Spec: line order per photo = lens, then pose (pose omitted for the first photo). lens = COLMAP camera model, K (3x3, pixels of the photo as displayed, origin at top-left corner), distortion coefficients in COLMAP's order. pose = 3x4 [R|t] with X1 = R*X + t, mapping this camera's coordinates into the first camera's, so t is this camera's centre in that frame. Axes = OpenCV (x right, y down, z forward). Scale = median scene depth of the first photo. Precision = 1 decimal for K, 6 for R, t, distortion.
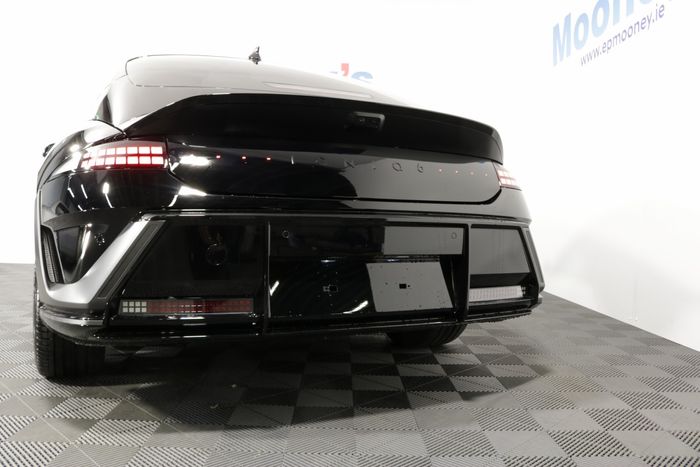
lens RADIAL K [[579.2, 0, 352.8], [0, 579.2, 230.7], [0, 0, 1]] dist [-0.164366, 0.127428]
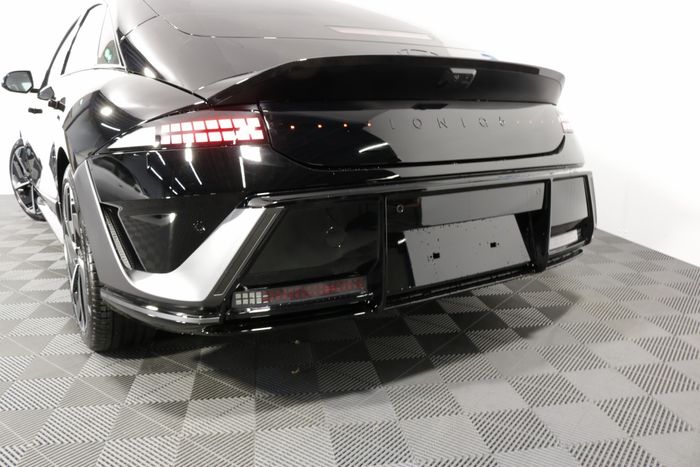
lens RADIAL K [[579.2, 0, 352.8], [0, 579.2, 230.7], [0, 0, 1]] dist [-0.164366, 0.127428]
pose [[0.990914, -0.056958, 0.121838, -0.251419], [0.033224, 0.981487, 0.188625, -0.113679], [-0.130326, -0.182863, 0.974462, 0.058689]]
